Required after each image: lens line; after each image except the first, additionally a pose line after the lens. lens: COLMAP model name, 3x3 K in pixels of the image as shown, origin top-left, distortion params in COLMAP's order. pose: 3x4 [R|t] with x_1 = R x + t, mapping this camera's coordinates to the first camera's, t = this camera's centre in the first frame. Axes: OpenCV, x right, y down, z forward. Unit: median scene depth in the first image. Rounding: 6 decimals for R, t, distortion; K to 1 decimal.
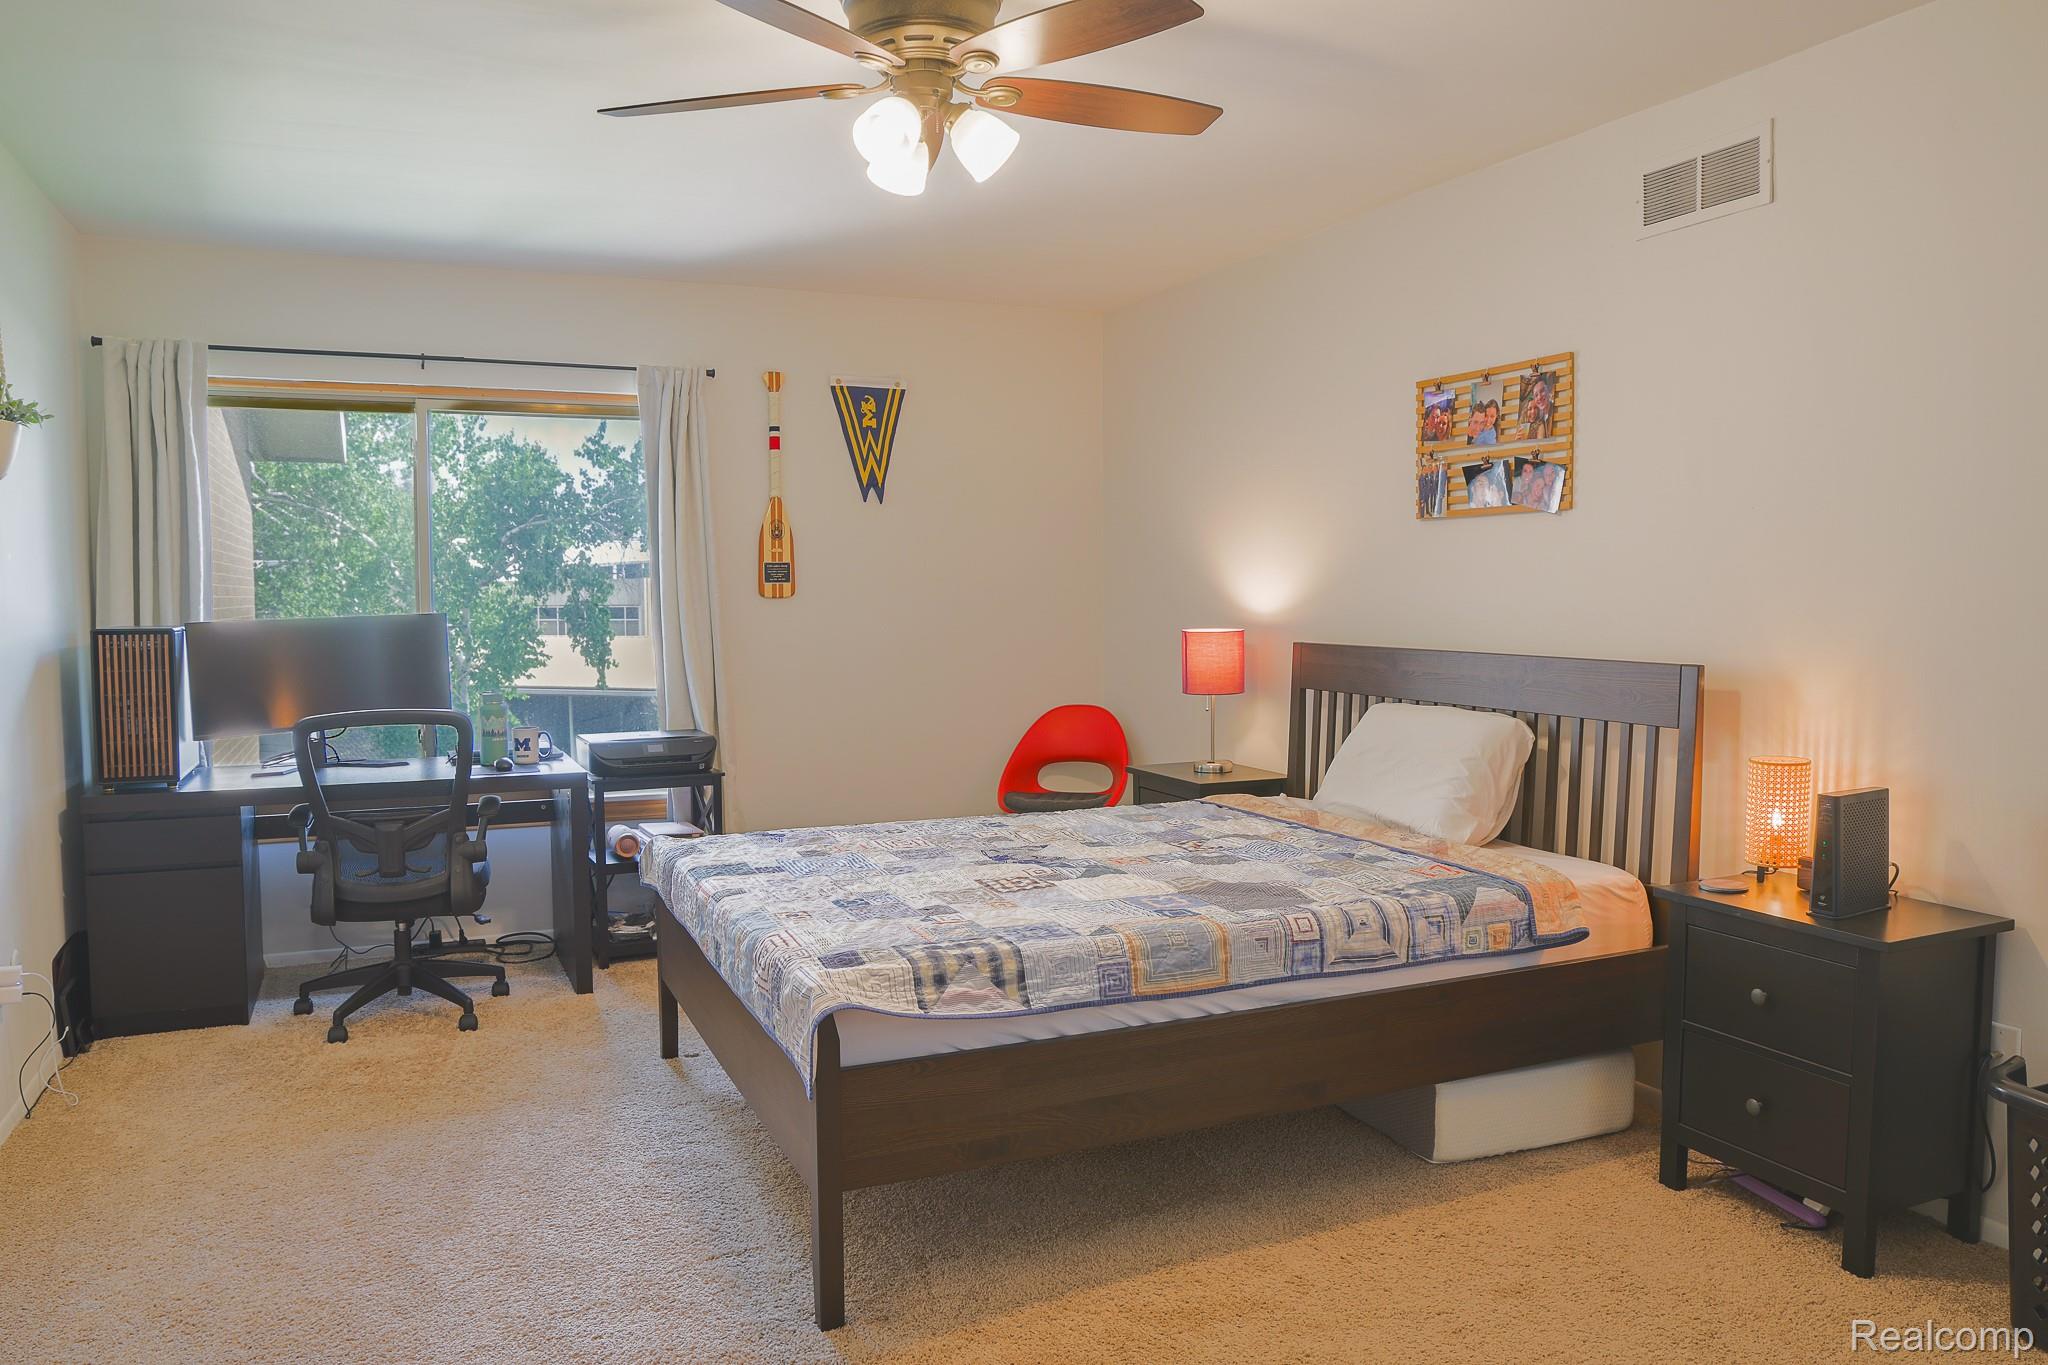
lens RADIAL K [[1428.9, 0, 1031.6], [0, 1428.9, 681.7], [0, 0, 1]] dist [-0.095508, 0.066543]
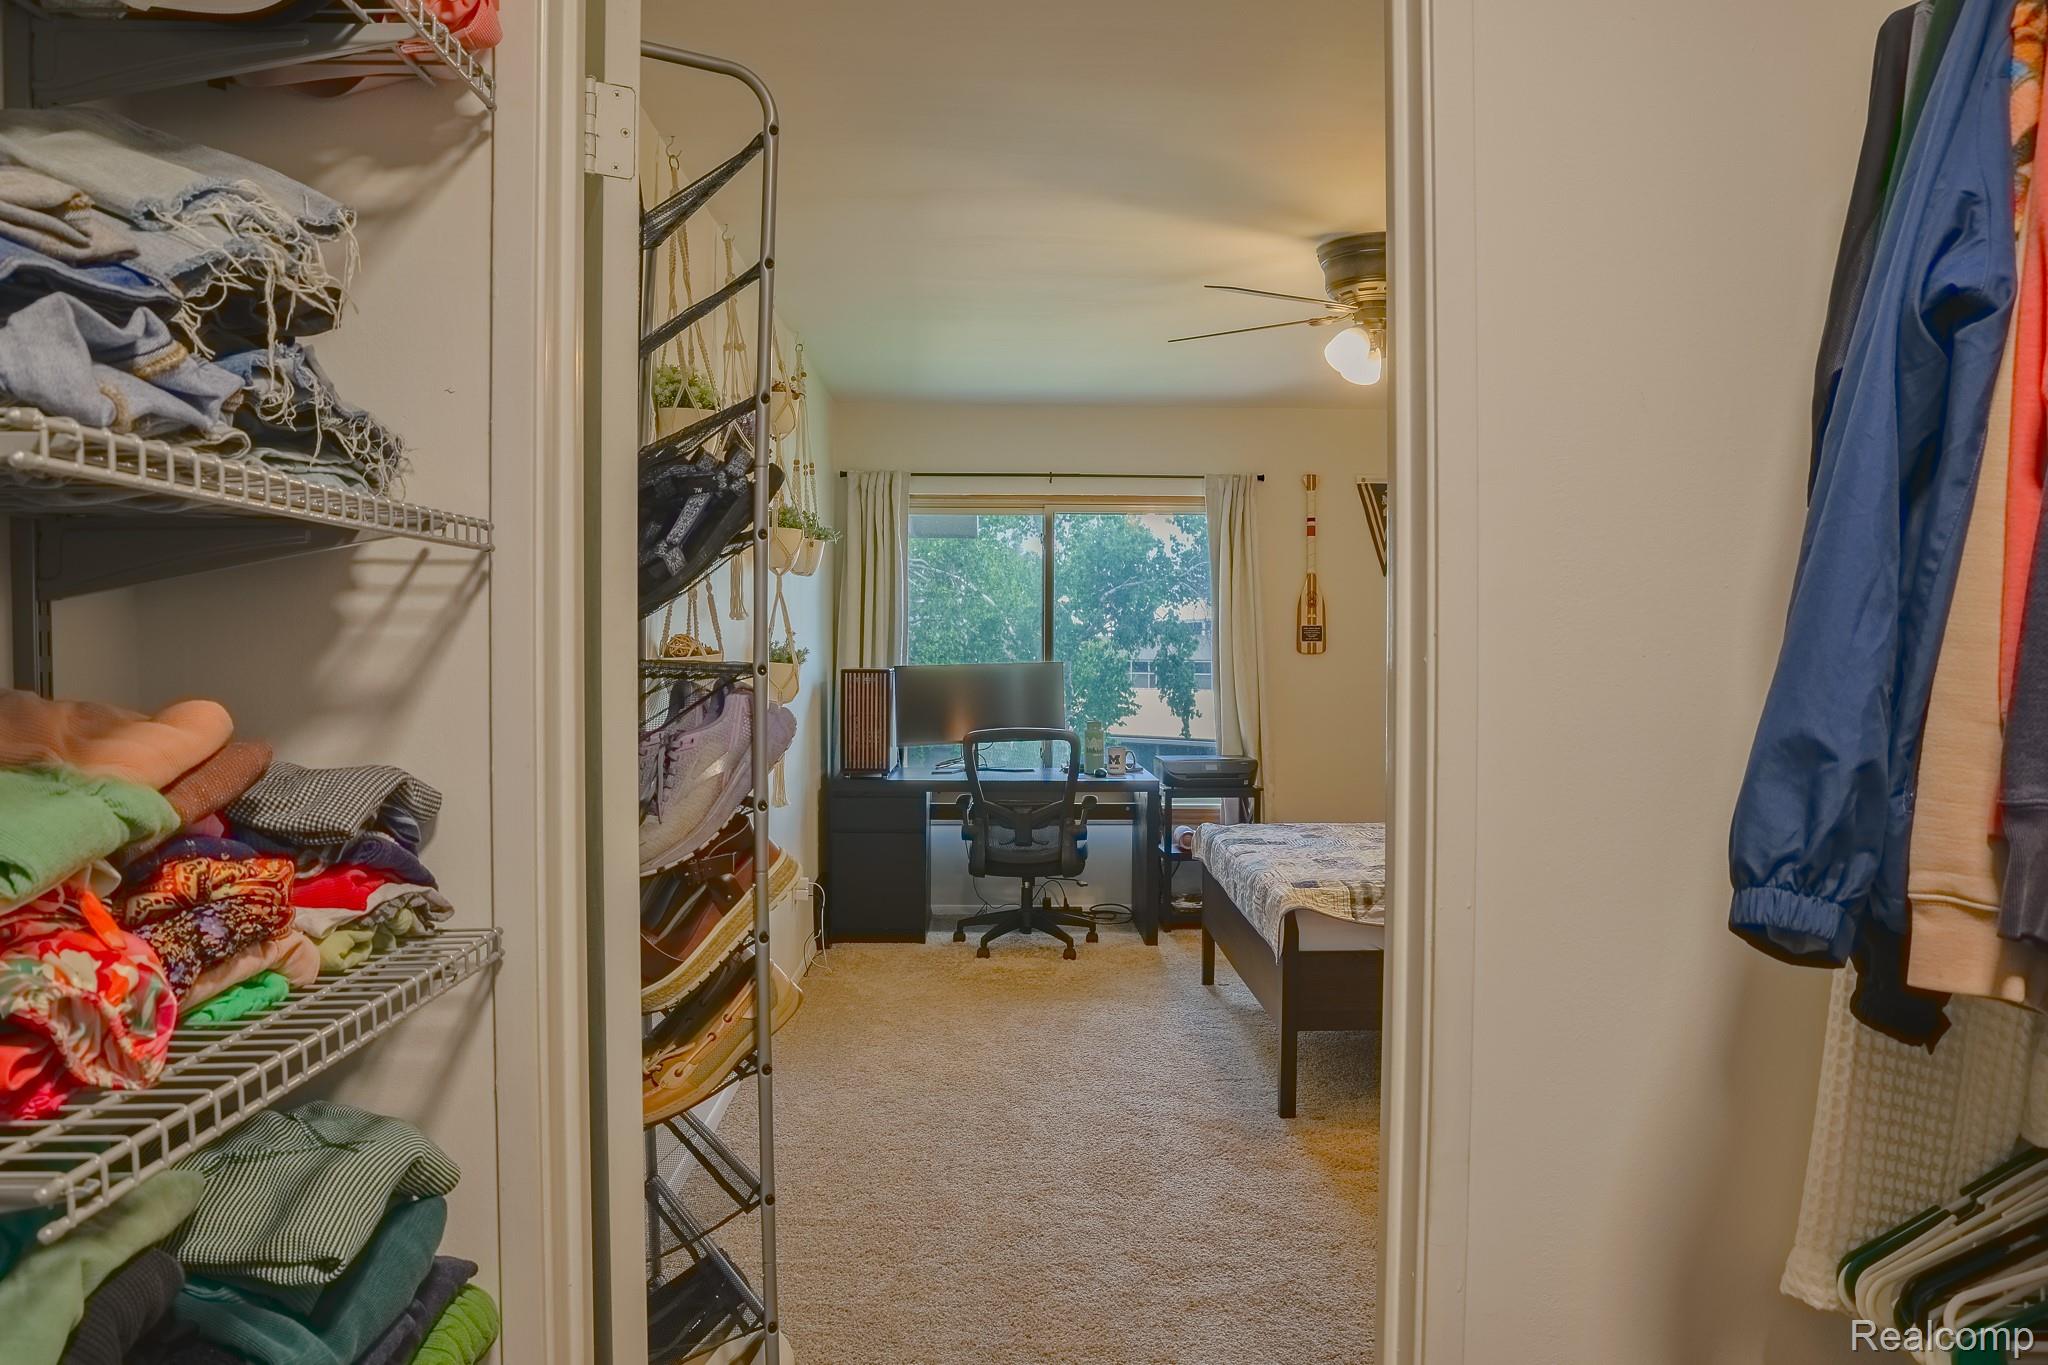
lens RADIAL K [[1428.9, 0, 1031.6], [0, 1428.9, 681.7], [0, 0, 1]] dist [-0.095508, 0.066543]
pose [[0.919041, 0.015338, -0.393863, 0.110290], [-0.030974, 0.998963, -0.033373, 0.019112], [0.392943, 0.042871, 0.918563, -0.306937]]
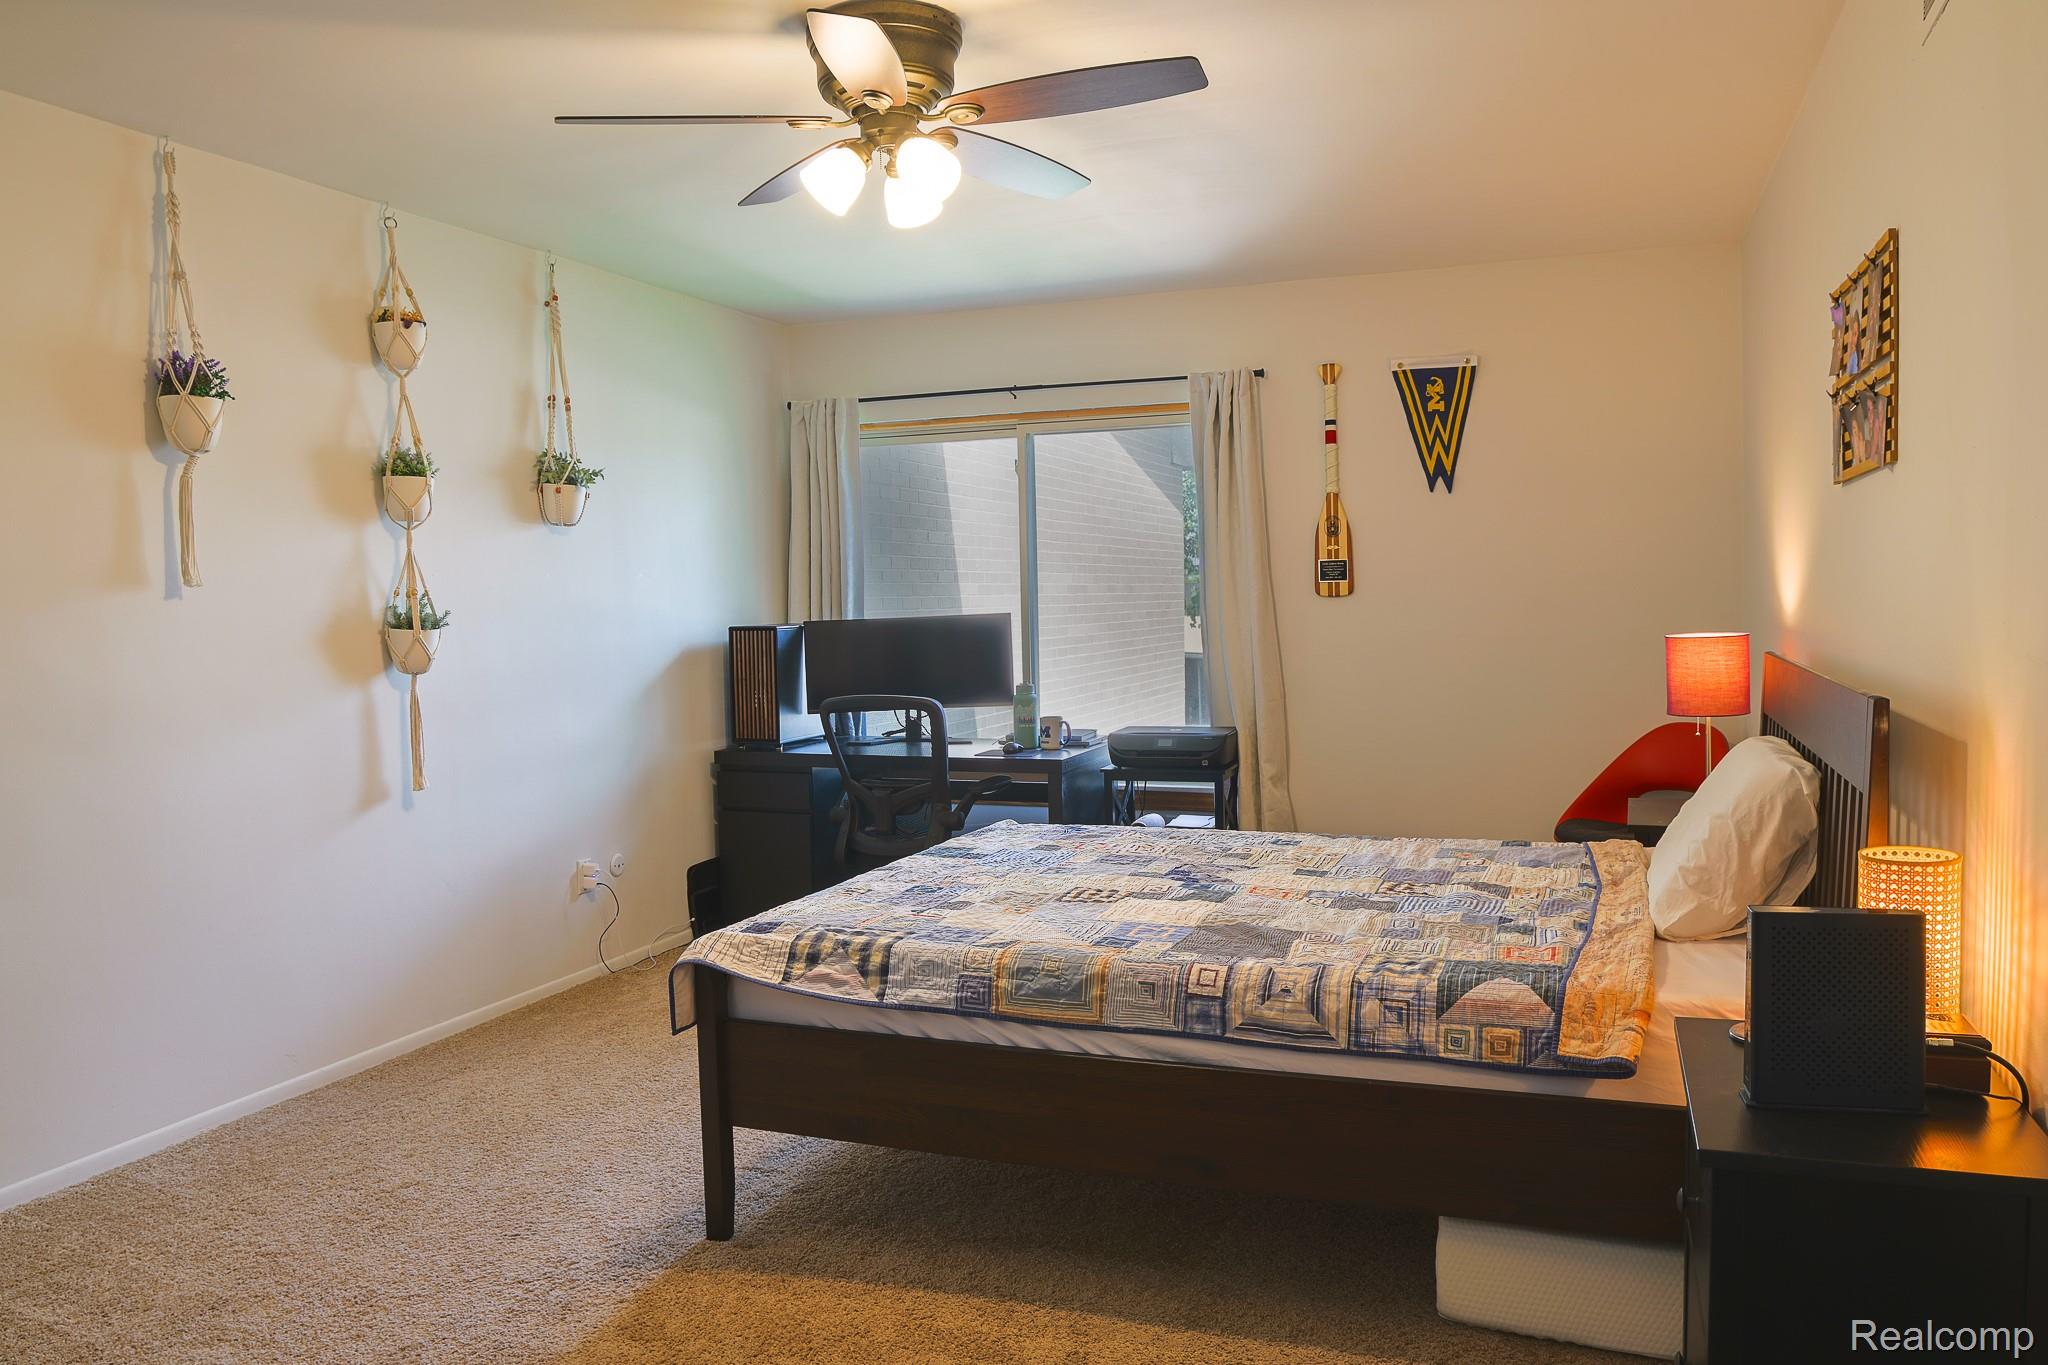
lens RADIAL K [[1466.9, 0, 1003.0], [0, 1466.9, 679.8], [0, 0, 1]] dist [-0.100693, 0.069734]
pose [[0.706479, 0.030267, -0.707086, 0.451521], [-0.027097, 0.999509, 0.015711, -0.014126], [0.707215, 0.008061, 0.706953, 0.169461]]
